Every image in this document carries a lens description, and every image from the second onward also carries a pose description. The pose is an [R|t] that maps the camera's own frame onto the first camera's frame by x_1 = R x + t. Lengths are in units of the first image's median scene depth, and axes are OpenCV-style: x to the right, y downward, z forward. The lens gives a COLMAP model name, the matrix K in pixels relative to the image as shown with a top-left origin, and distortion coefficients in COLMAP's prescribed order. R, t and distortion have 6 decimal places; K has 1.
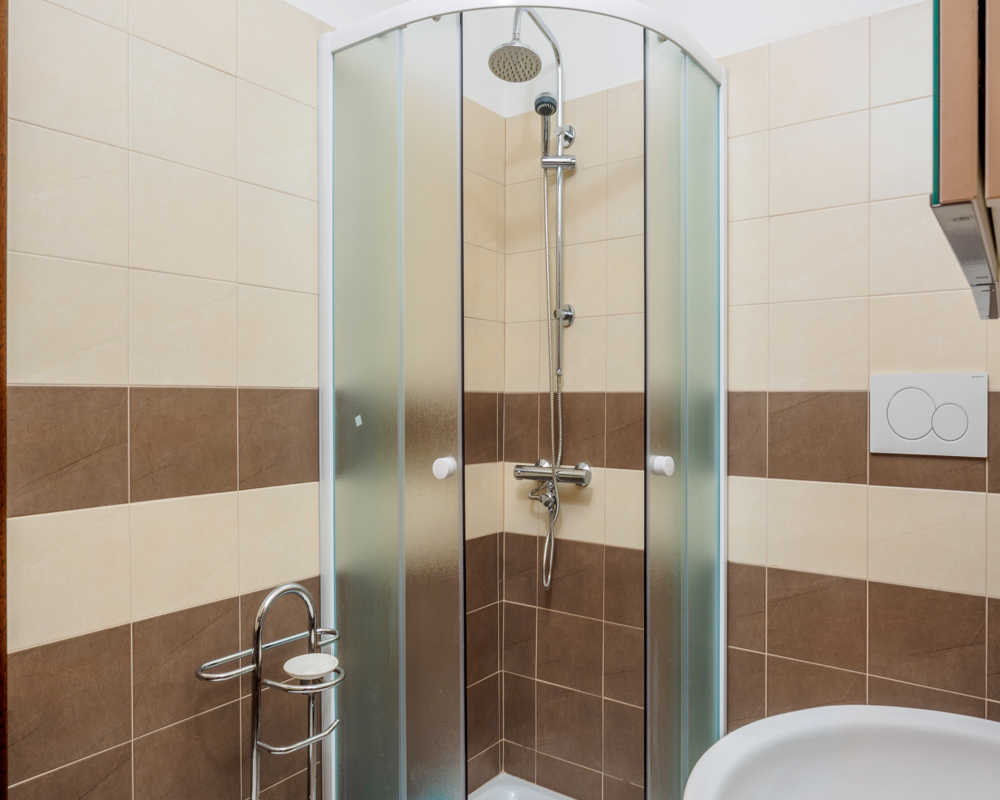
lens RADIAL K [[729.1, 0, 500.0], [0, 729.1, 400.0], [0, 0, 1]] dist [-0.012205, 0.005166]
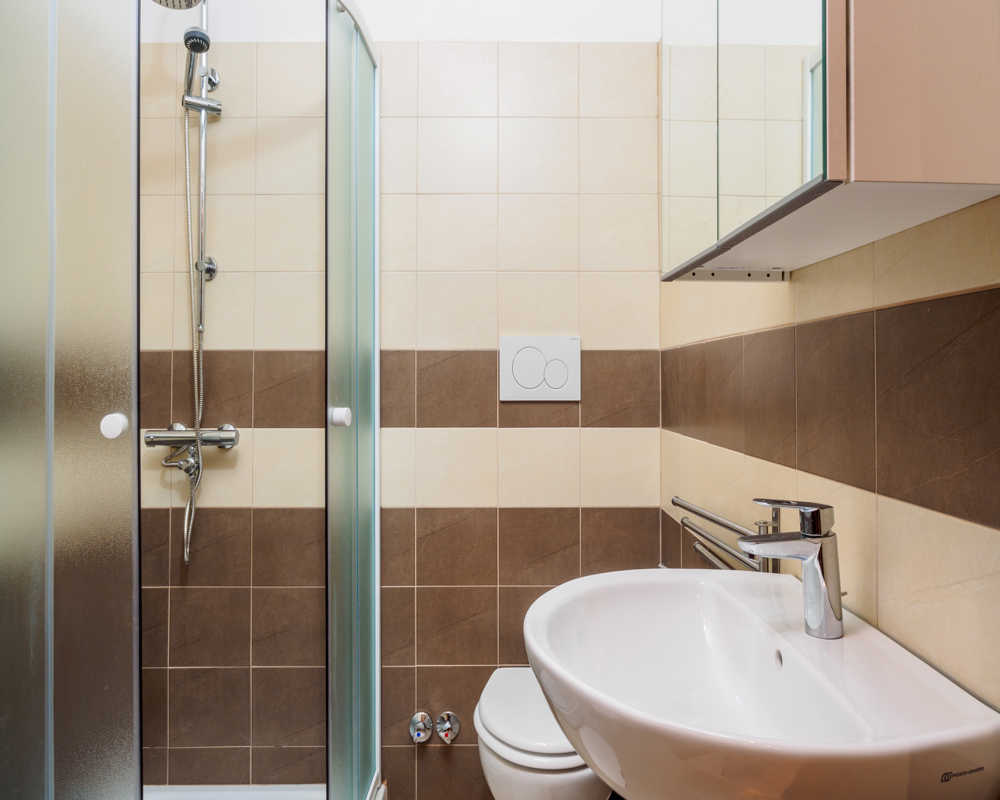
lens RADIAL K [[728.1, 0, 501.7], [0, 728.1, 370.4], [0, 0, 1]] dist [-0.003955, 0.003474]
pose [[0.801799, 0.004934, 0.597573, -0.170529], [0.004903, 0.999878, -0.014834, 0.032191], [-0.597573, 0.014824, 0.801677, 0.022546]]
